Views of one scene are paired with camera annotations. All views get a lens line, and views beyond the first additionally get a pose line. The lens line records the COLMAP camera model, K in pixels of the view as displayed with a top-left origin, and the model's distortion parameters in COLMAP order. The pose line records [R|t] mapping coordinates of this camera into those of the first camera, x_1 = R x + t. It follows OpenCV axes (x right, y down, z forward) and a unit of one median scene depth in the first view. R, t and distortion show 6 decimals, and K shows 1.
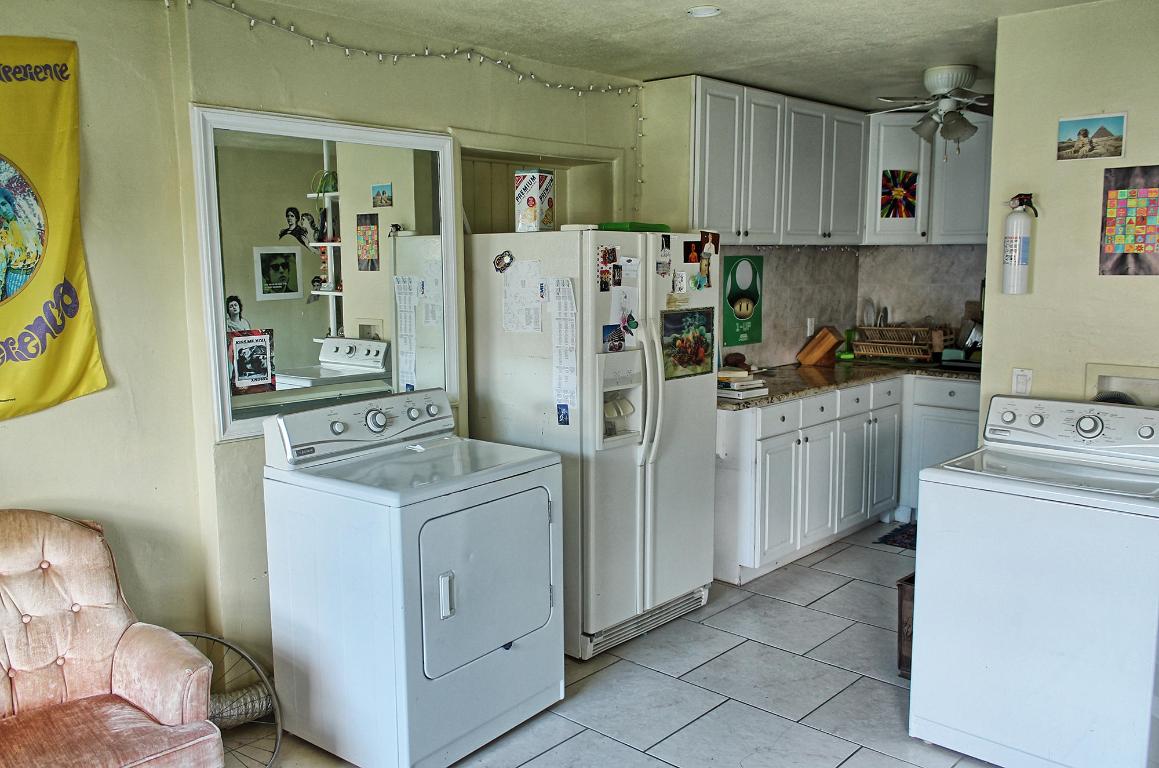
lens RADIAL K [[941.7, 0, 579.5], [0, 941.7, 384.0], [0, 0, 1]] dist [0.056906, -0.097269]
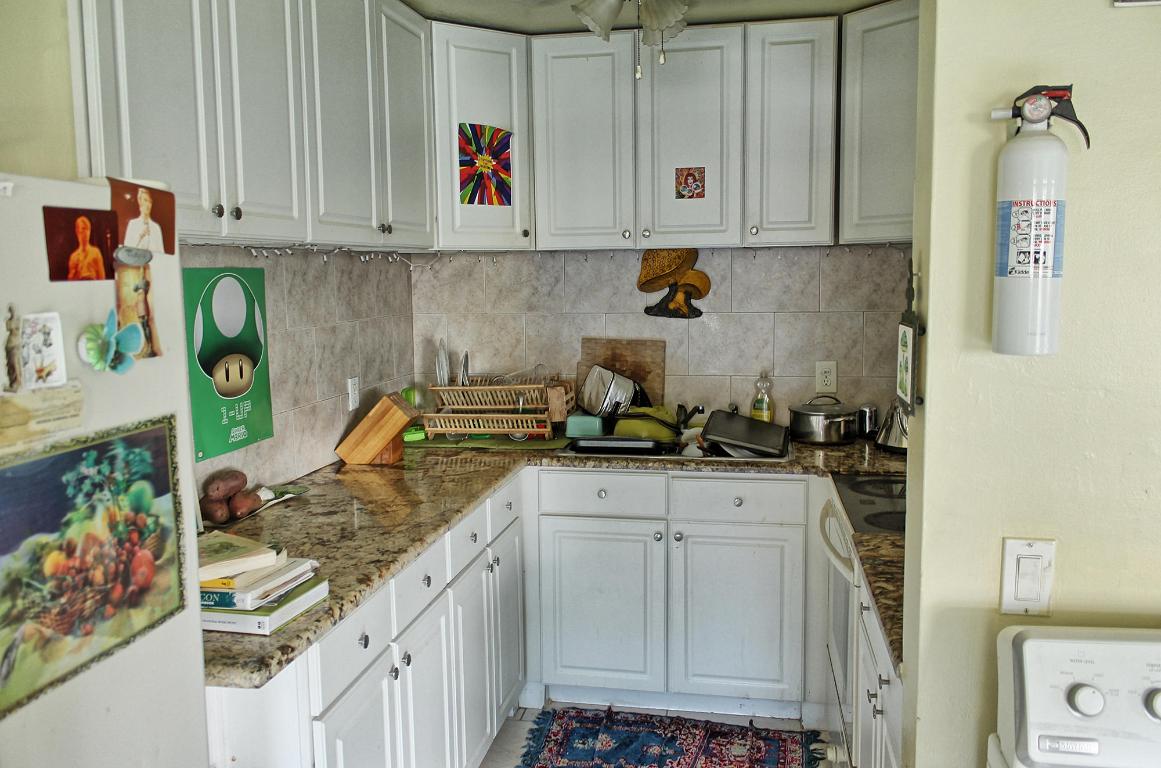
lens RADIAL K [[943.4, 0, 580.5], [0, 943.4, 384.0], [0, 0, 1]] dist [0.056906, -0.097269]
pose [[0.848099, -0.068941, 0.525333, 0.065687], [0.080146, 0.996782, 0.001422, -0.059868], [-0.523741, 0.040897, 0.850895, 0.472945]]
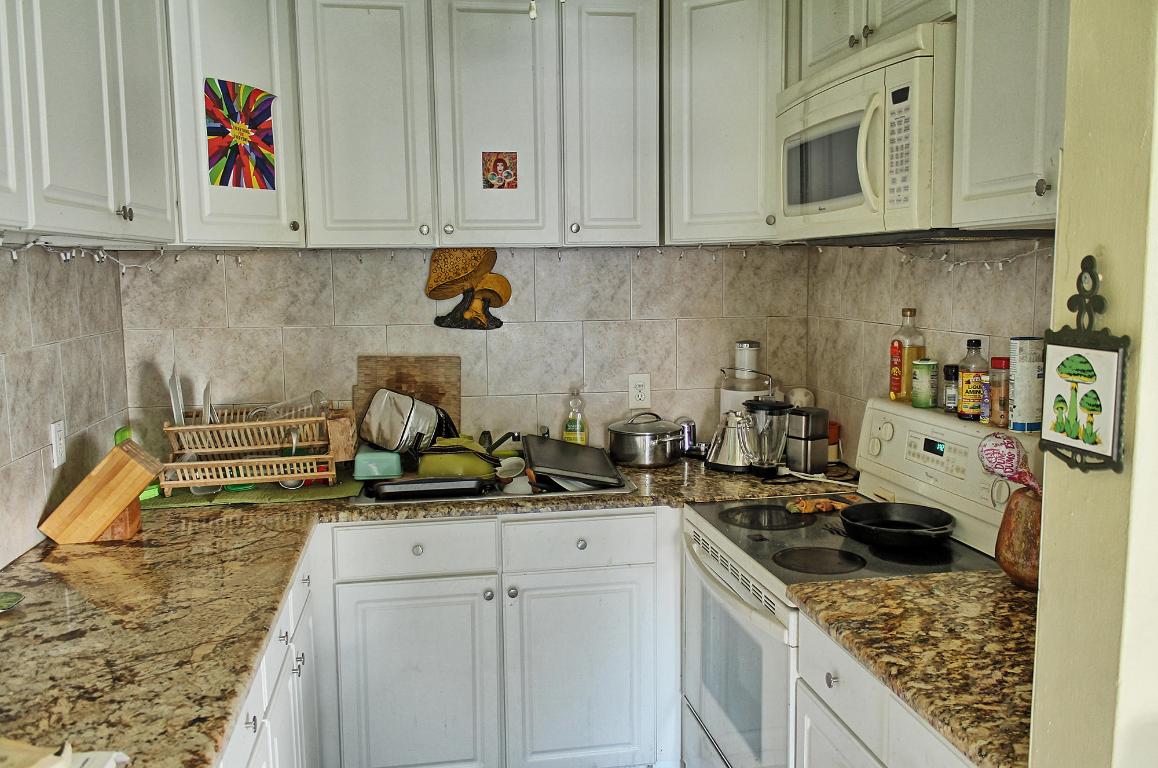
lens RADIAL K [[940.9, 0, 579.0], [0, 940.9, 384.0], [0, 0, 1]] dist [0.056906, -0.097269]
pose [[0.611880, -0.096560, 0.785034, 0.066588], [0.115899, 0.992753, 0.031774, -0.078142], [-0.782413, 0.071542, 0.618637, 0.605659]]
